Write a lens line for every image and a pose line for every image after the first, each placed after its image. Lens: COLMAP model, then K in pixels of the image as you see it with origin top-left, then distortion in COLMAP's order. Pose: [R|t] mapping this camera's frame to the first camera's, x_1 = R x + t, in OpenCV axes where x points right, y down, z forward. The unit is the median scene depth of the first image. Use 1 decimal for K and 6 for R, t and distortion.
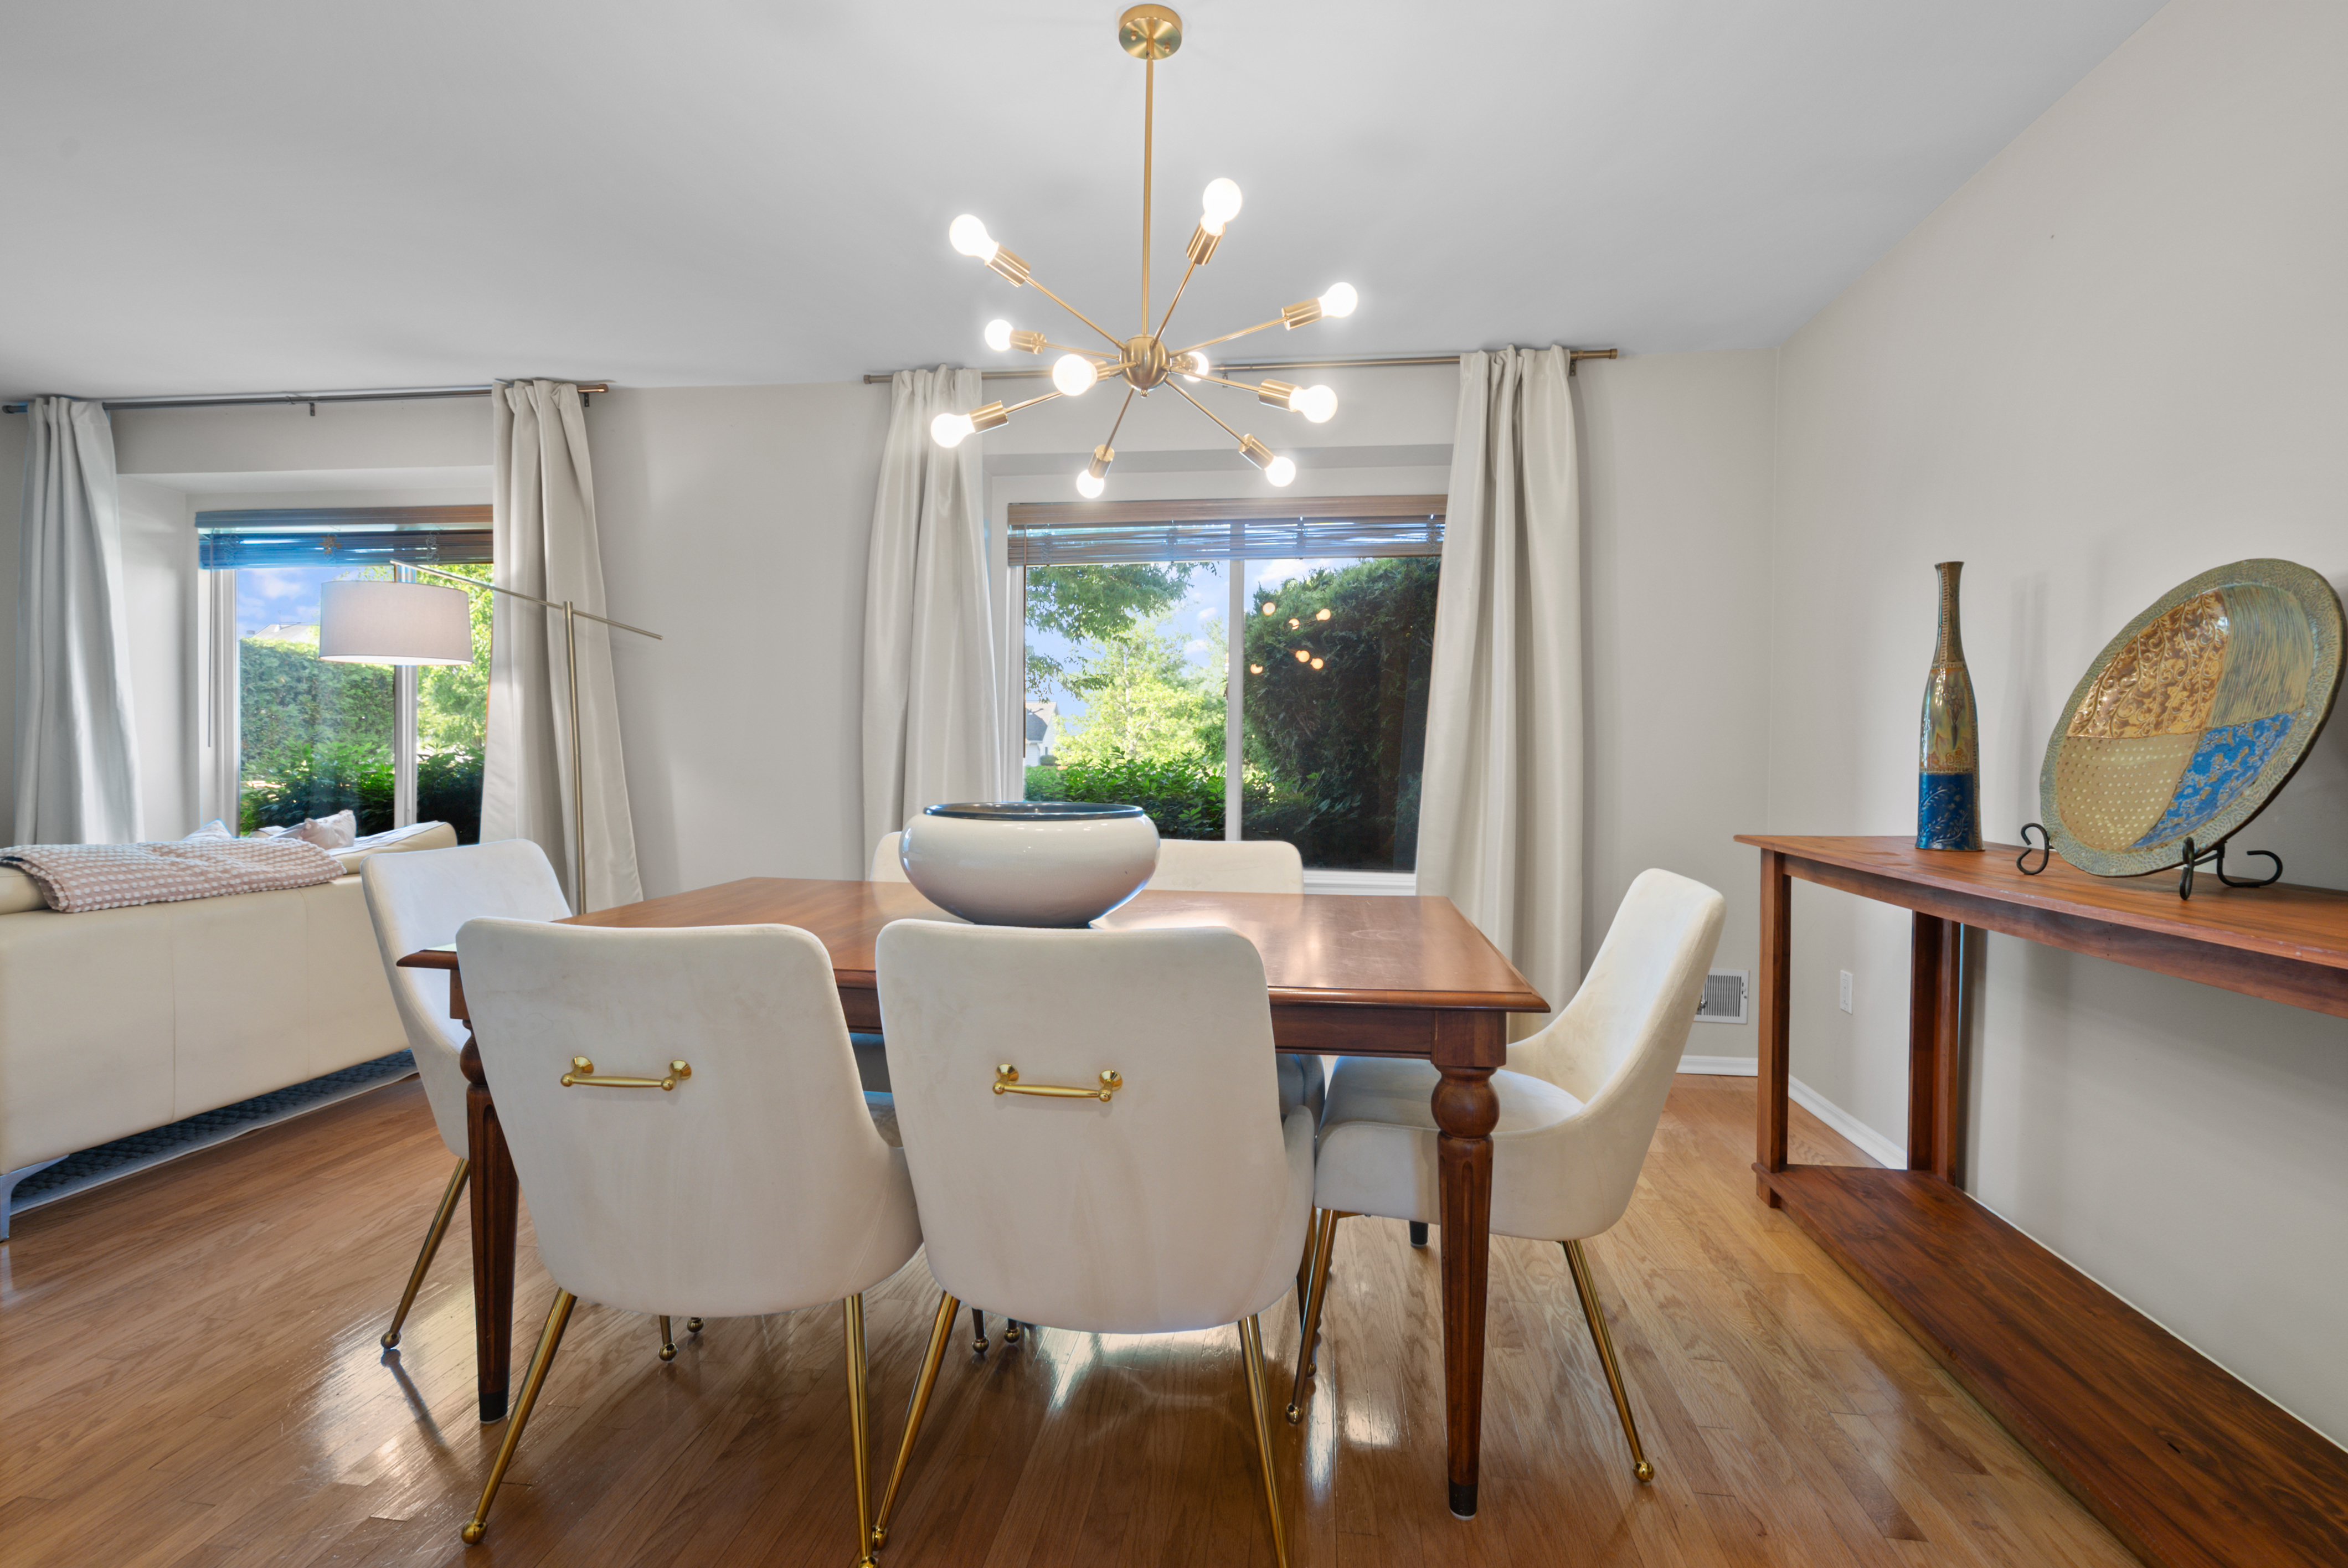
lens RADIAL K [[1096.1, 0, 1195.8], [0, 1096.1, 781.3], [0, 0, 1]] dist [-0.004908, 0.004202]
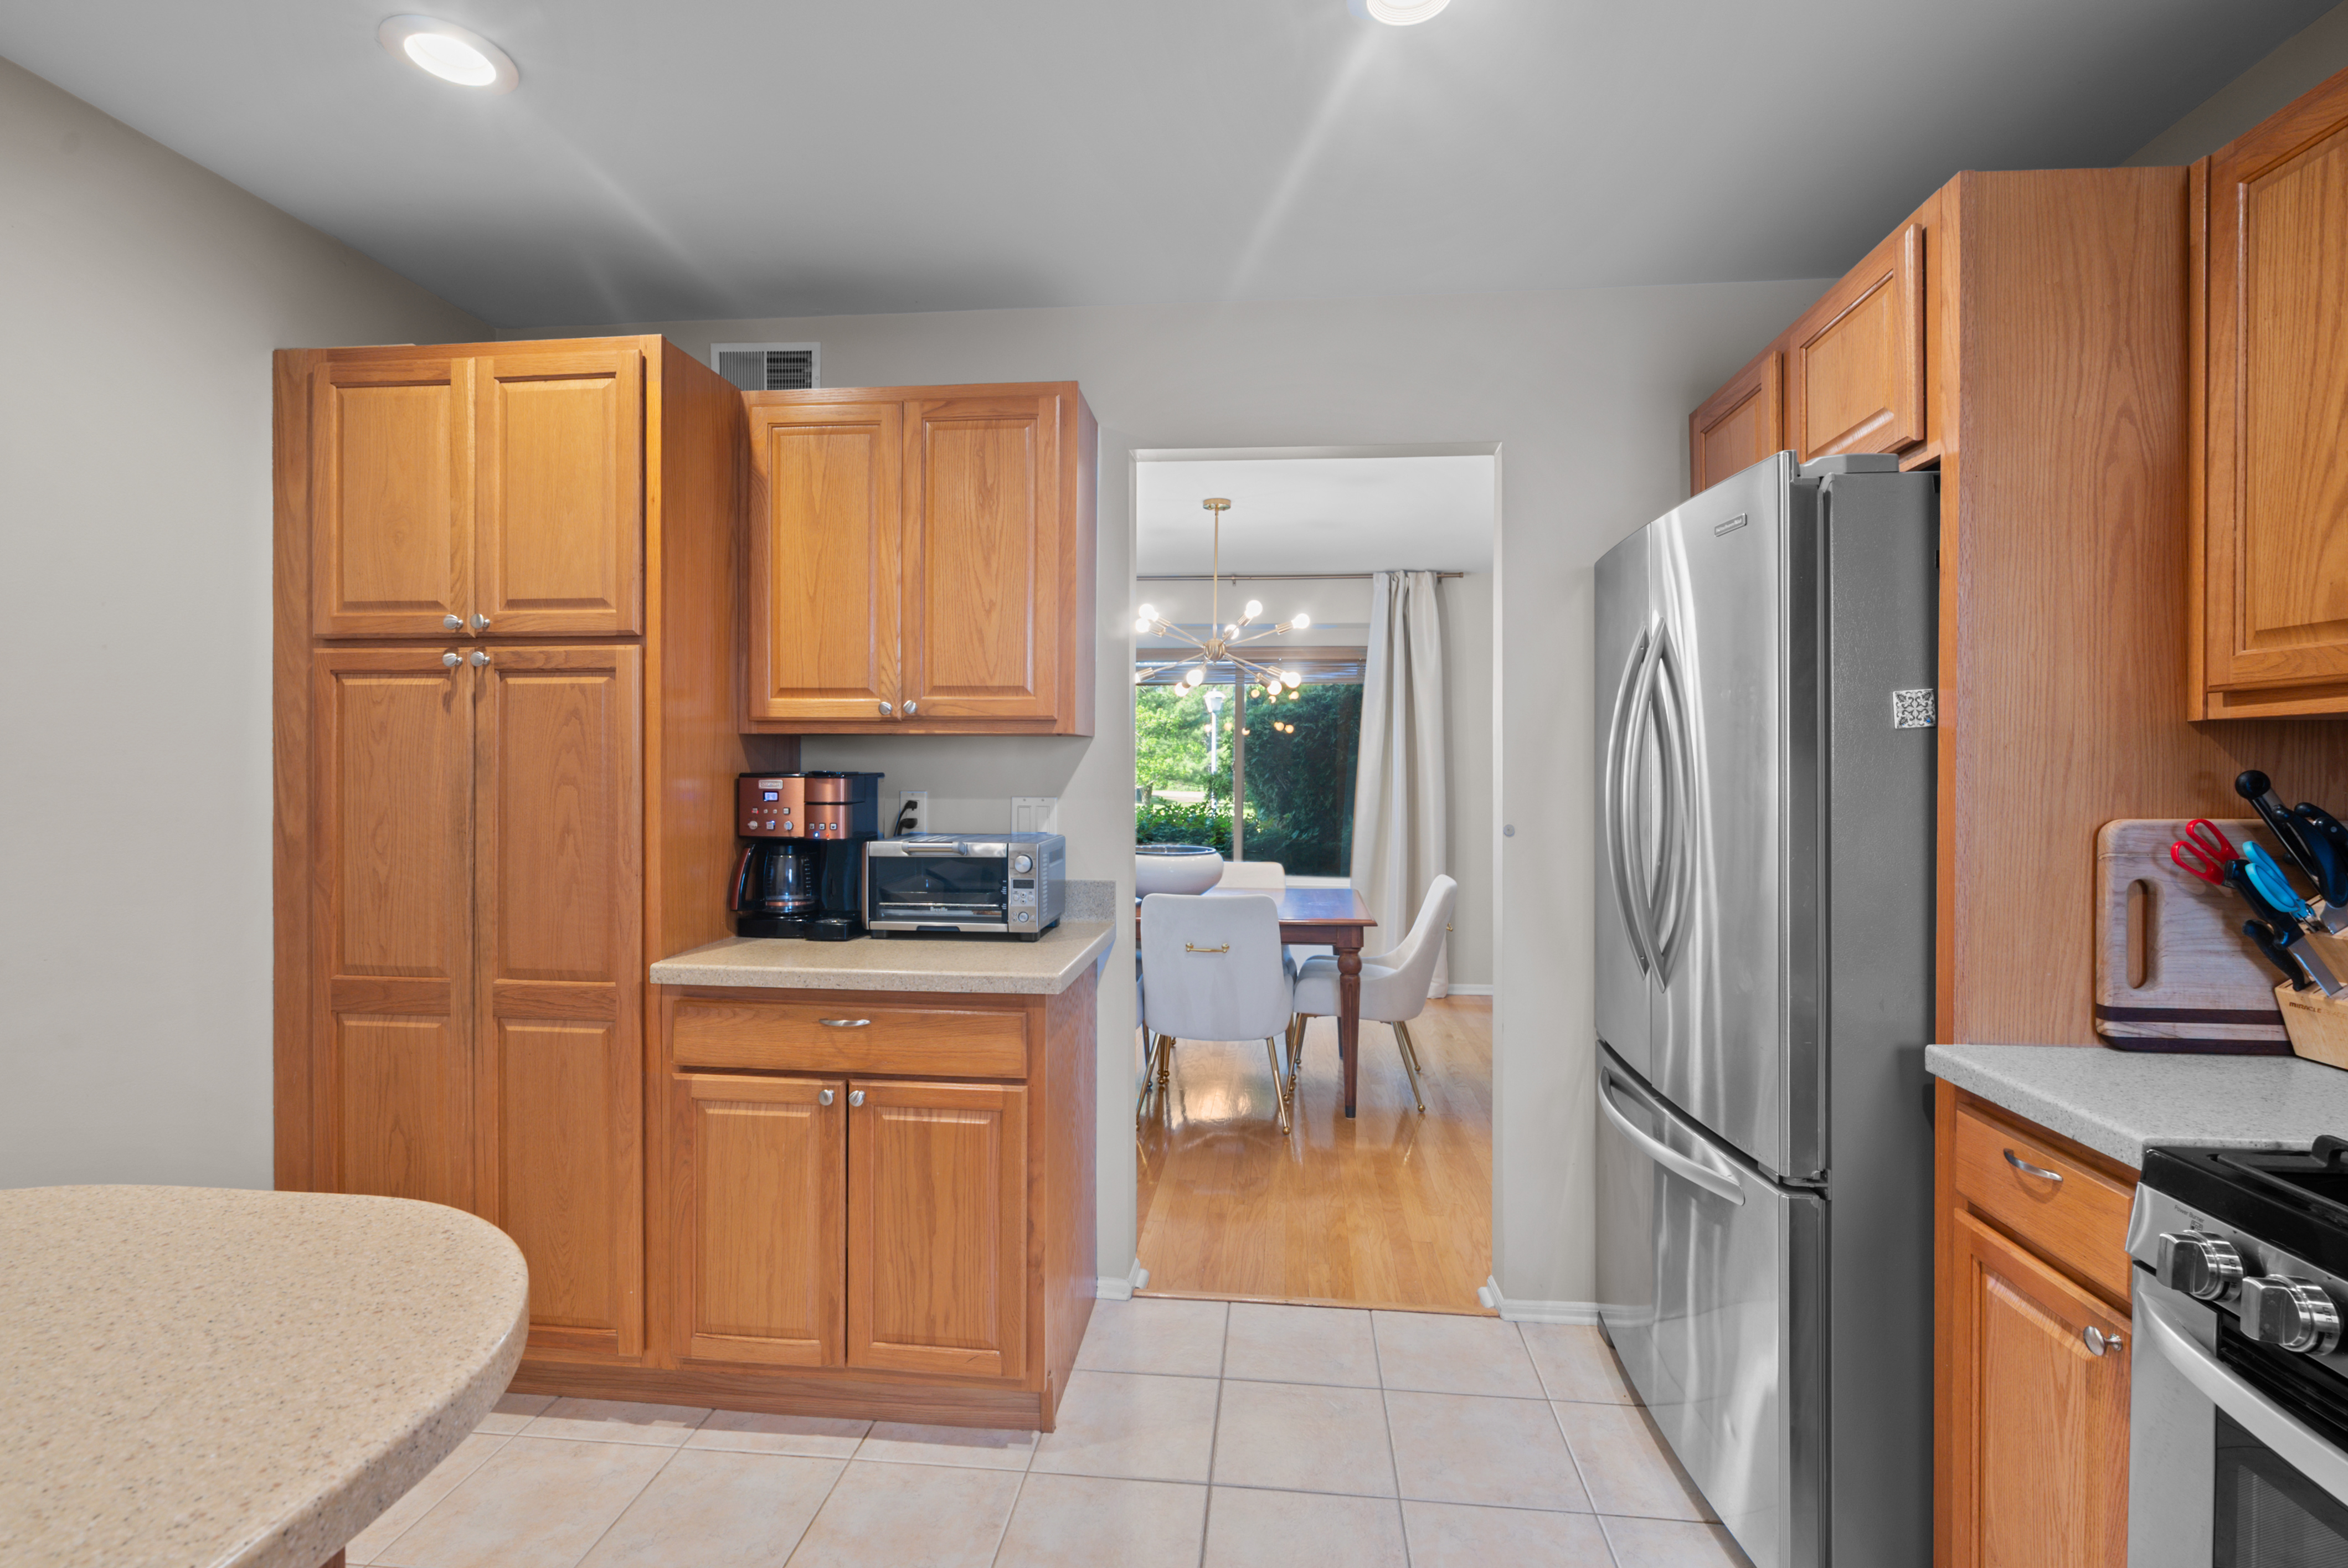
lens RADIAL K [[1096.1, 0, 1184.3], [0, 1096.1, 770.1], [0, 0, 1]] dist [-0.004908, 0.004202]
pose [[0.999822, -0.004829, 0.018249, -0.085340], [0.005148, 0.999834, -0.017465, -0.054800], [-0.018161, 0.017556, 0.999681, -0.697508]]
